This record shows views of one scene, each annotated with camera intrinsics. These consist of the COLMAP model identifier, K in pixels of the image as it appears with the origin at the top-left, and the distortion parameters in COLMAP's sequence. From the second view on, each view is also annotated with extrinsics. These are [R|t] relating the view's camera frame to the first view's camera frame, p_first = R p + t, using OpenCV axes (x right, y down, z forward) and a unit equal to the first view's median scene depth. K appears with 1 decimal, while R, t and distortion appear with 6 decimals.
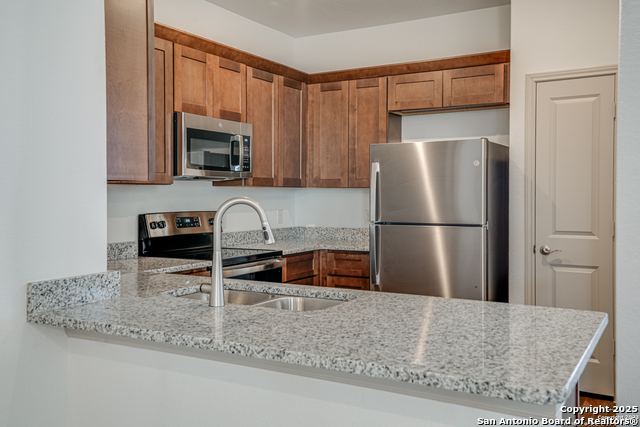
lens RADIAL K [[609.5, 0, 320.0], [0, 609.5, 213.5], [0, 0, 1]] dist [0.011583, 0.004442]
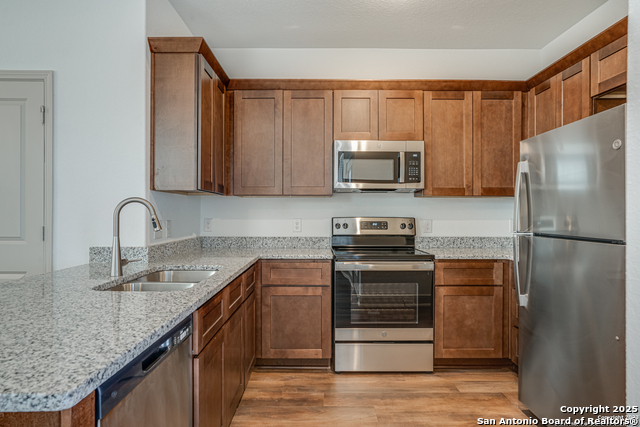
lens RADIAL K [[377.5, 0, 320.0], [0, 377.5, 213.5], [0, 0, 1]] dist [-0.000987, 0.000698]
pose [[0.504864, -0.000448, -0.863199, 0.376955], [-0.030974, 0.999346, -0.018634, 0.007085], [0.862643, 0.036145, 0.504520, 0.460214]]
